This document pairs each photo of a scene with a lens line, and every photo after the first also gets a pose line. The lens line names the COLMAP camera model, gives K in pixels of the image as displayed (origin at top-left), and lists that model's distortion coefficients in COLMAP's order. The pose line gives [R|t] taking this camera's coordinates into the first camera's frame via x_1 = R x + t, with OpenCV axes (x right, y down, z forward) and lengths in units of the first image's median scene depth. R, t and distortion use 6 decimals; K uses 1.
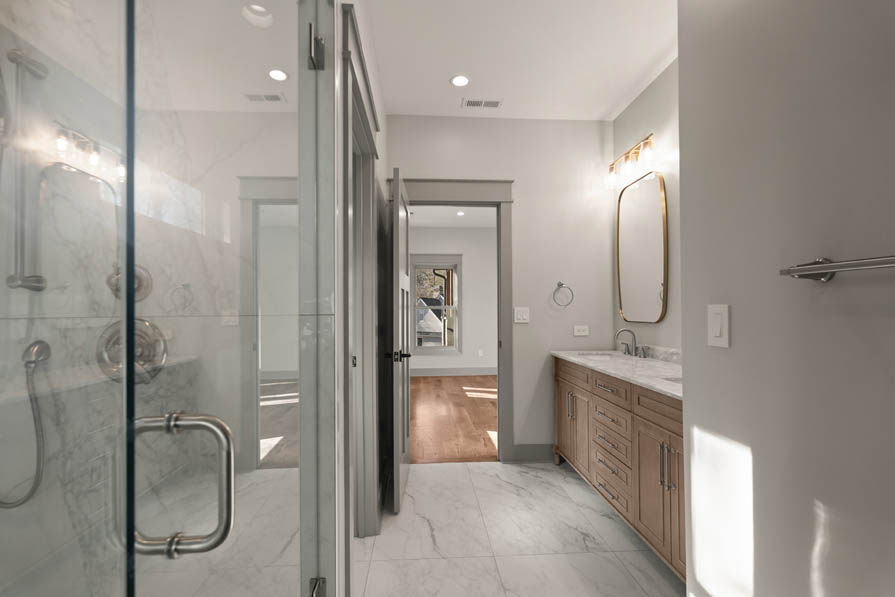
lens RADIAL K [[413.9, 0, 445.8], [0, 413.9, 300.0], [0, 0, 1]] dist [-0.000012, 0.000002]
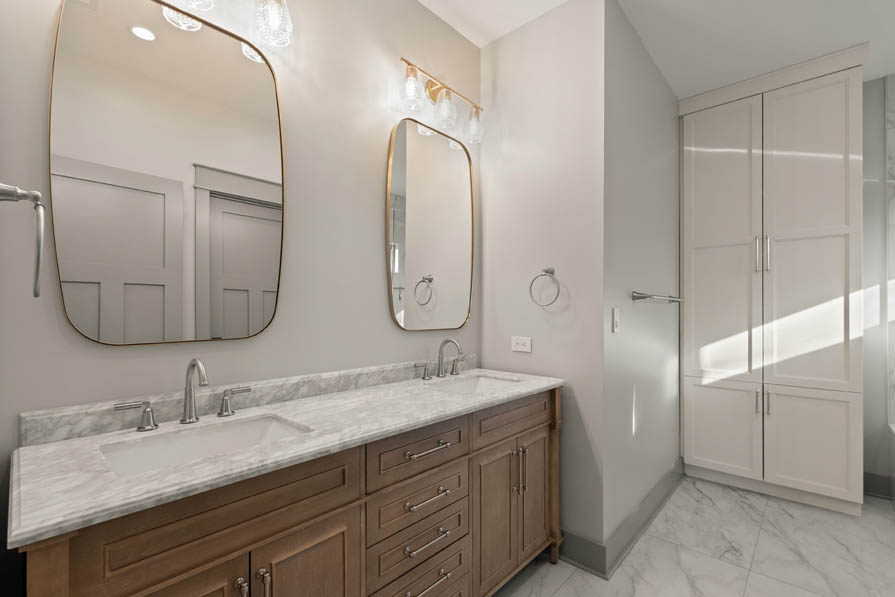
lens RADIAL K [[413.9, 0, 447.3], [0, 413.9, 303.1], [0, 0, 1]] dist [-0.000012, 0.000002]
pose [[-0.699071, -0.001222, 0.715052, -0.039582], [-0.020158, 0.999635, -0.017999, 0.023186], [-0.714768, -0.026997, -0.698840, 1.545201]]
